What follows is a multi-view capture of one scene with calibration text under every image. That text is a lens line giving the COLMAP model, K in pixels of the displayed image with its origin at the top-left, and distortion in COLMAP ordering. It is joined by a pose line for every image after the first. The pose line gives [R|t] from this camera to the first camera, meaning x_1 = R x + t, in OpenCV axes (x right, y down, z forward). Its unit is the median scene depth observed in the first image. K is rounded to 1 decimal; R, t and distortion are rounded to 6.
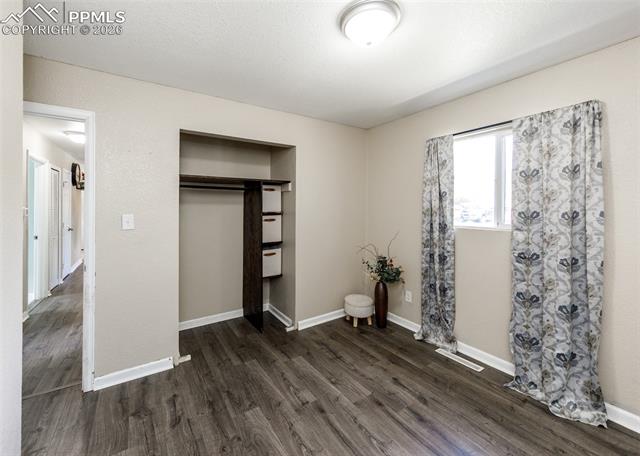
lens RADIAL K [[267.0, 0, 316.6], [0, 267.0, 202.9], [0, 0, 1]] dist [-0.001217, -0.000402]
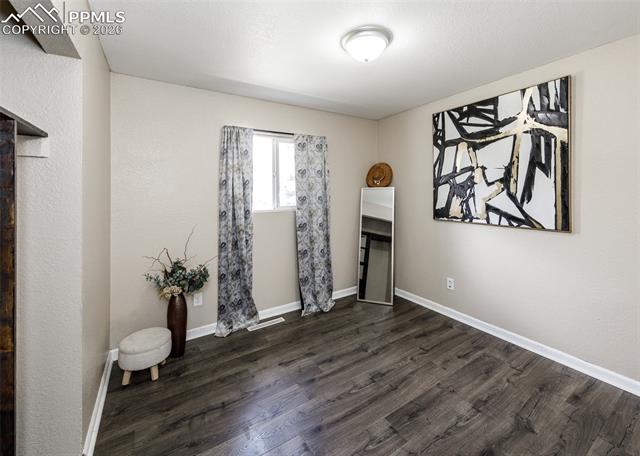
lens RADIAL K [[274.7, 0, 317.8], [0, 274.7, 190.5], [0, 0, 1]] dist [-0.000035, 0.000019]
pose [[0.007094, 0.008063, 0.999942, -0.624449], [-0.004426, 0.999958, -0.008032, 0.008238], [-0.999965, -0.004368, 0.007129, 0.710477]]
